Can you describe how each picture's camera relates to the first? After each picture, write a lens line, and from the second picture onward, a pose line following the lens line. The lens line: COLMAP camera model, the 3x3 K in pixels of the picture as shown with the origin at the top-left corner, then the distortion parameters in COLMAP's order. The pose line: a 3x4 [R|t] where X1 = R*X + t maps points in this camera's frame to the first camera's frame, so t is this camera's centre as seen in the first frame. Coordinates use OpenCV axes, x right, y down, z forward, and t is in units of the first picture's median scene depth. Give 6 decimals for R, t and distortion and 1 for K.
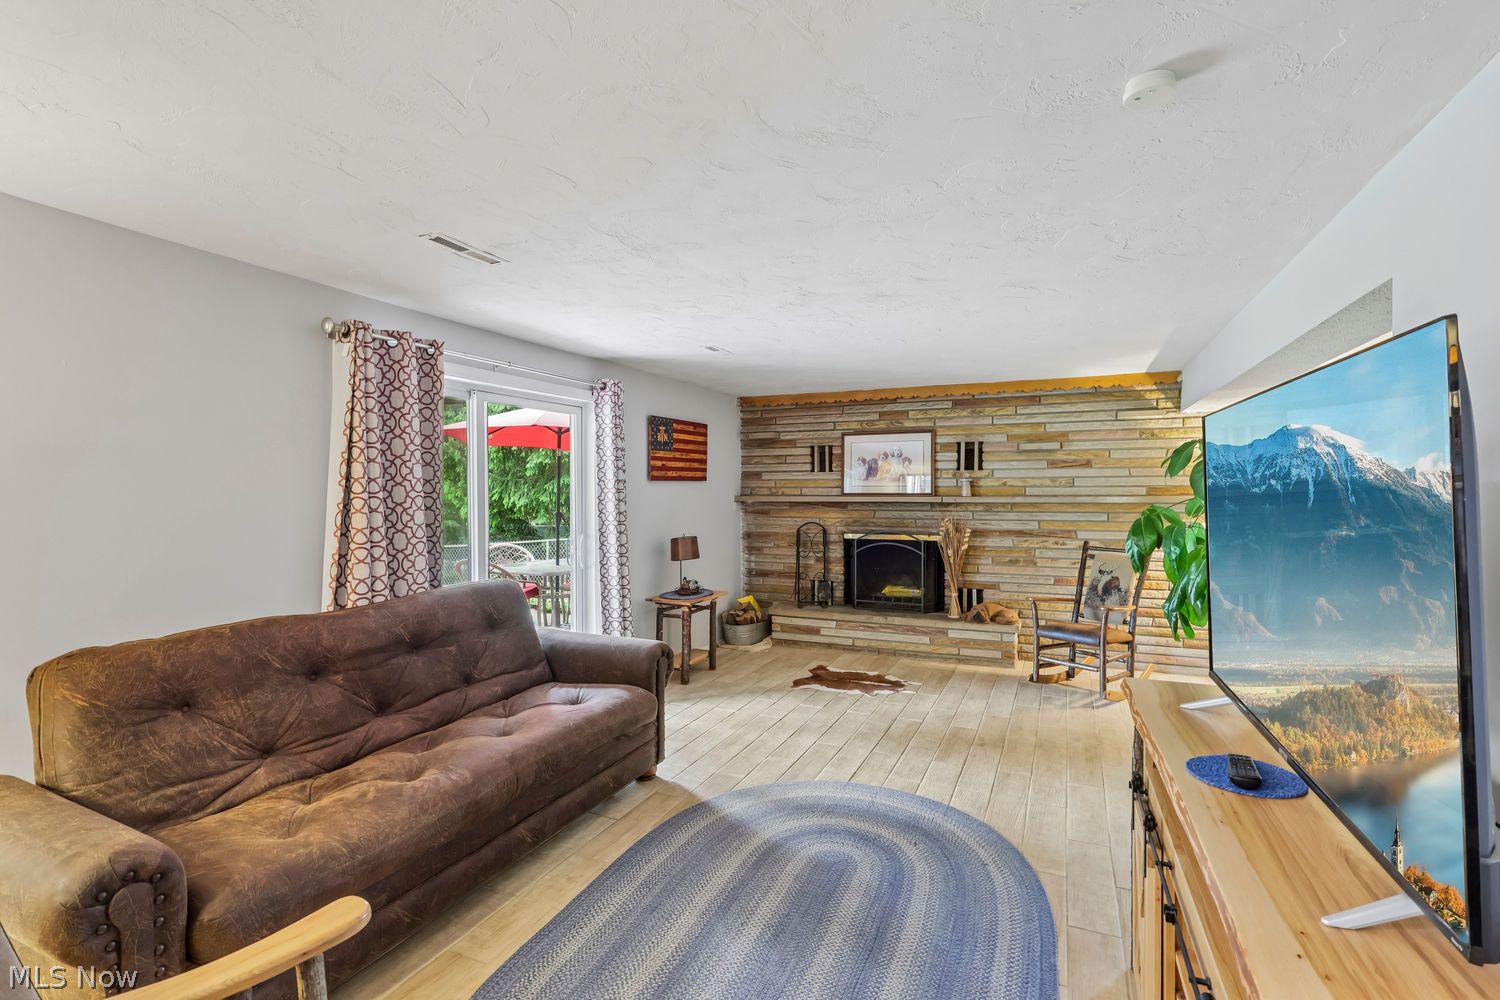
lens RADIAL K [[692.2, 0, 747.7], [0, 692.2, 496.2], [0, 0, 1]] dist [-0.002601, 0.001417]
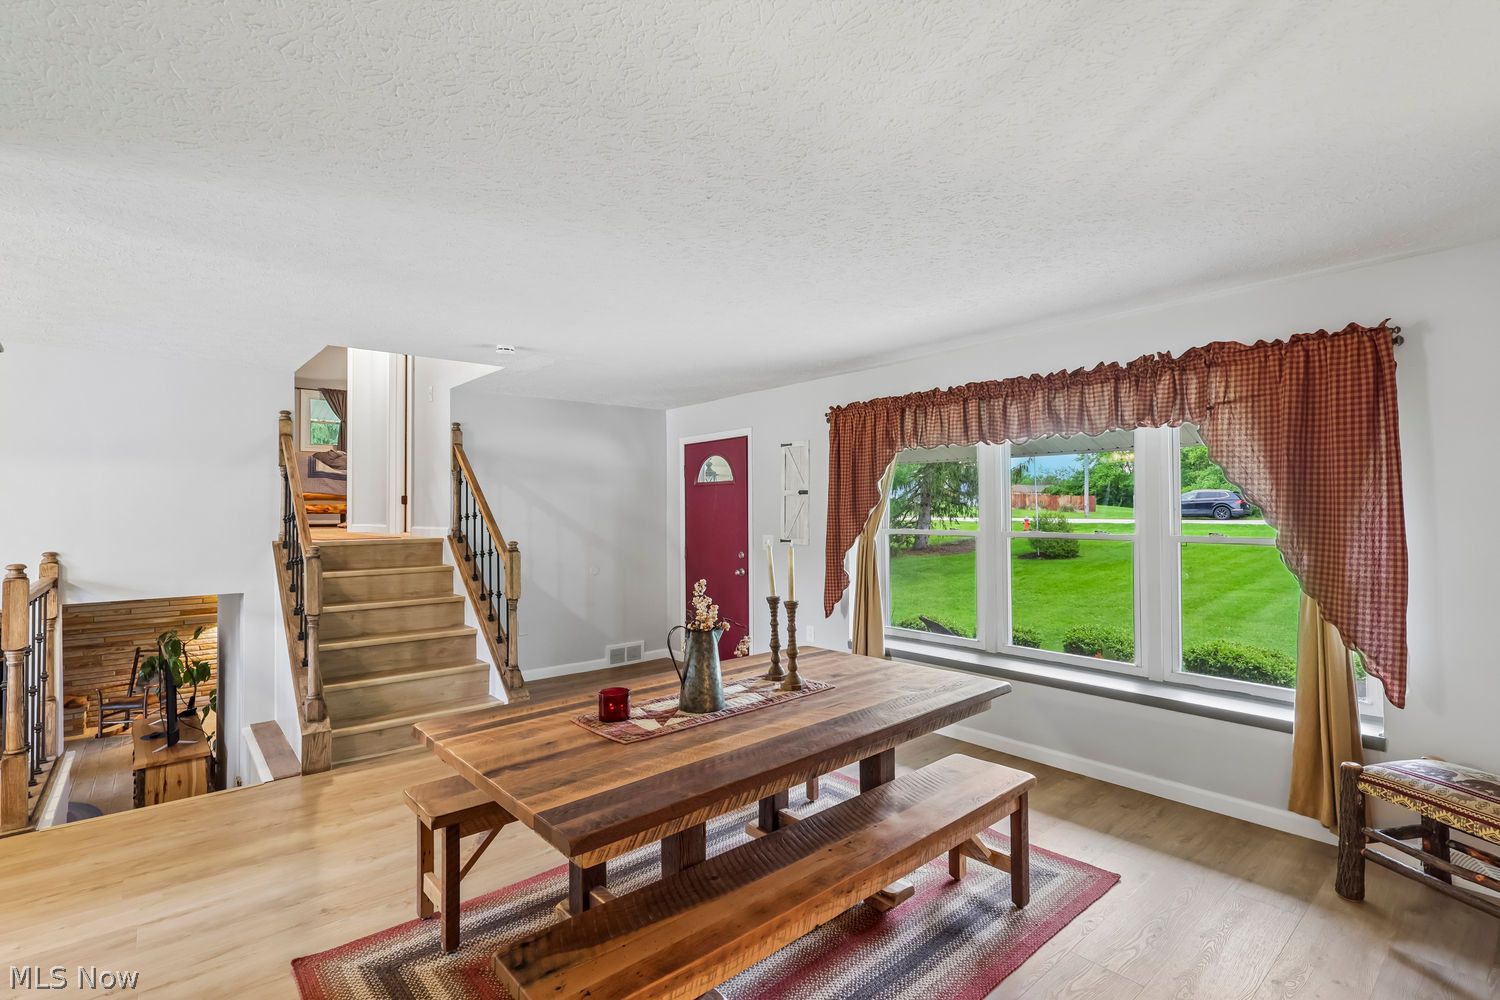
lens RADIAL K [[692.2, 0, 747.8], [0, 692.2, 500.7], [0, 0, 1]] dist [-0.002601, 0.001417]
pose [[0.420413, 0.017438, 0.907165, -0.429427], [0.007558, 0.999713, -0.022720, -0.243033], [-0.907301, 0.016408, 0.420161, -1.077127]]
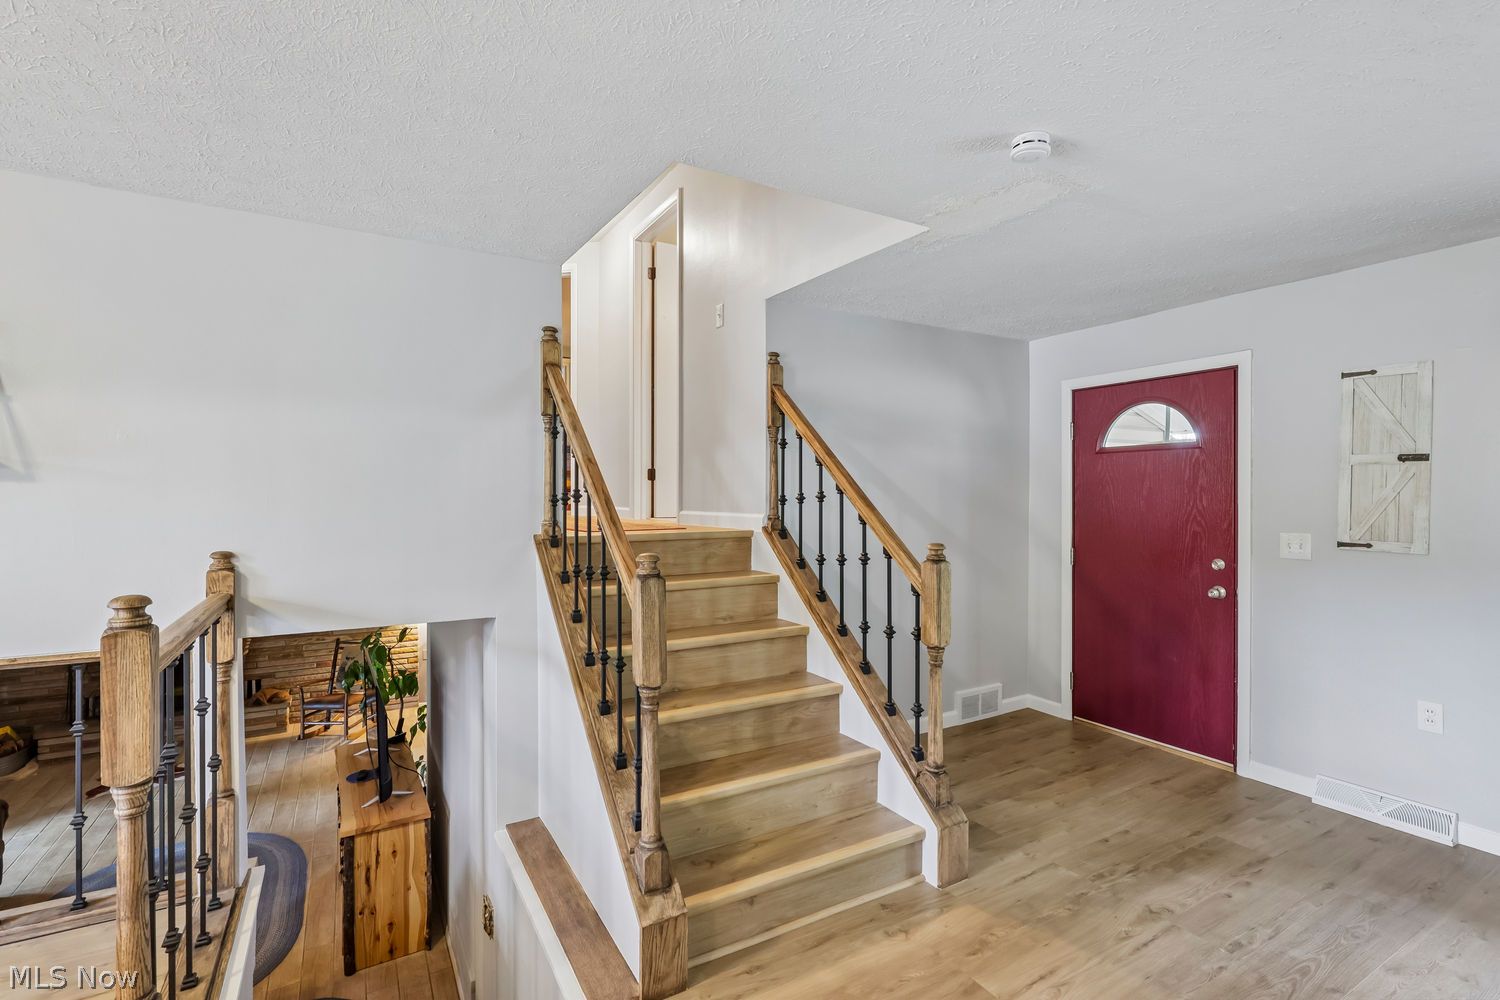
lens RADIAL K [[692.2, 0, 749.1], [0, 692.2, 498.9], [0, 0, 1]] dist [-0.002601, 0.001417]
pose [[0.575106, -0.001248, 0.818078, -0.245700], [-0.000678, 0.999998, 0.002002, -0.245840], [-0.818078, -0.001706, 0.575104, -0.635356]]
